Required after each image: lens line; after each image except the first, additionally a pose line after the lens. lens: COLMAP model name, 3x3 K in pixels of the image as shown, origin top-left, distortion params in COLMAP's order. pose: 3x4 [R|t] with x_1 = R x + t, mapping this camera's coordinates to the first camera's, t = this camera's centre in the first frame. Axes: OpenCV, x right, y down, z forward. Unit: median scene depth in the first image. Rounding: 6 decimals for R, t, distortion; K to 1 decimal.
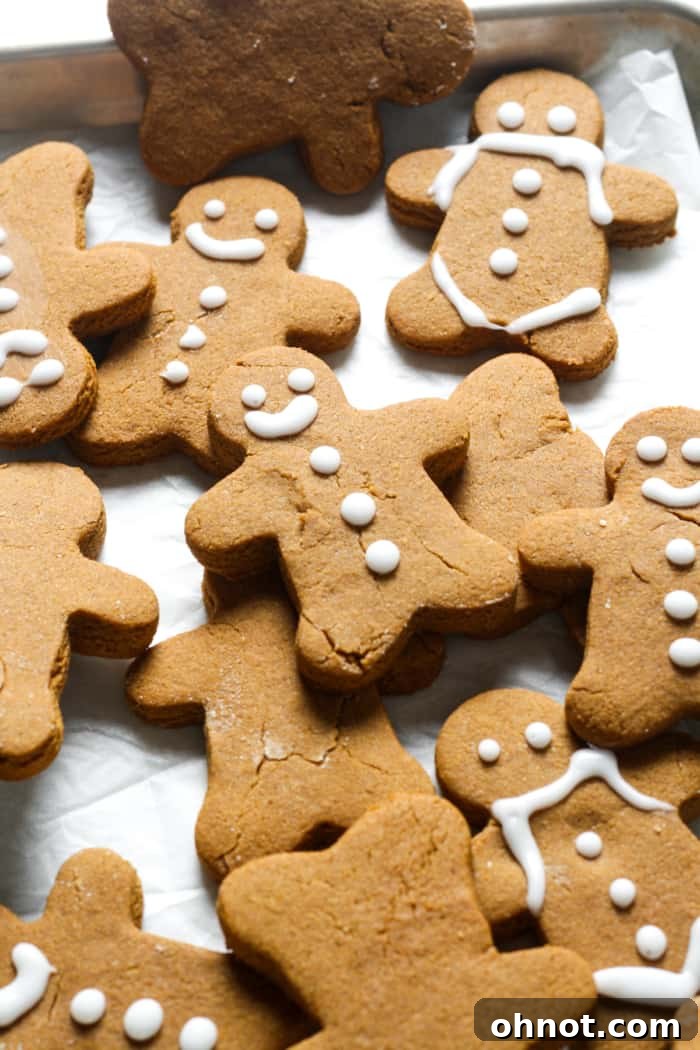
lens RADIAL K [[2775.4, 0, 350.2], [0, 2775.4, 523.7], [0, 0, 1]] dist [-0.096882, 0.000000]
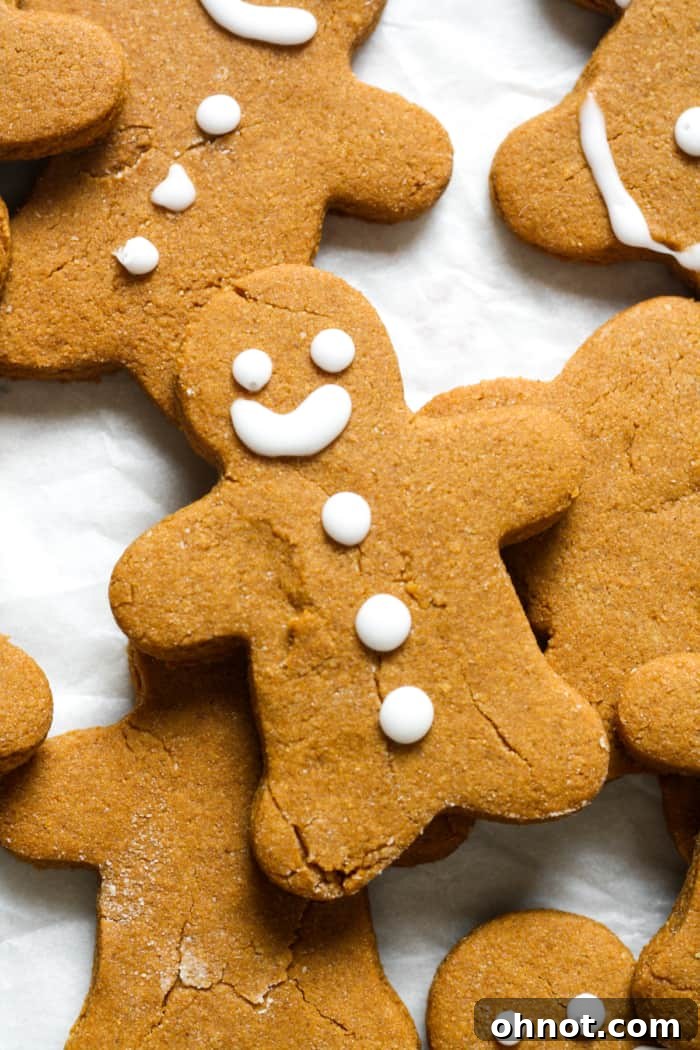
lens RADIAL K [[2775.4, 0, 348.5], [0, 2775.4, 526.5], [0, 0, 1]] dist [-0.096882, 0.000000]
pose [[0.985538, 0.161659, 0.050800, -0.039945], [-0.165449, 0.853216, 0.494620, -0.329854], [0.036616, -0.495872, 0.867623, 0.453963]]
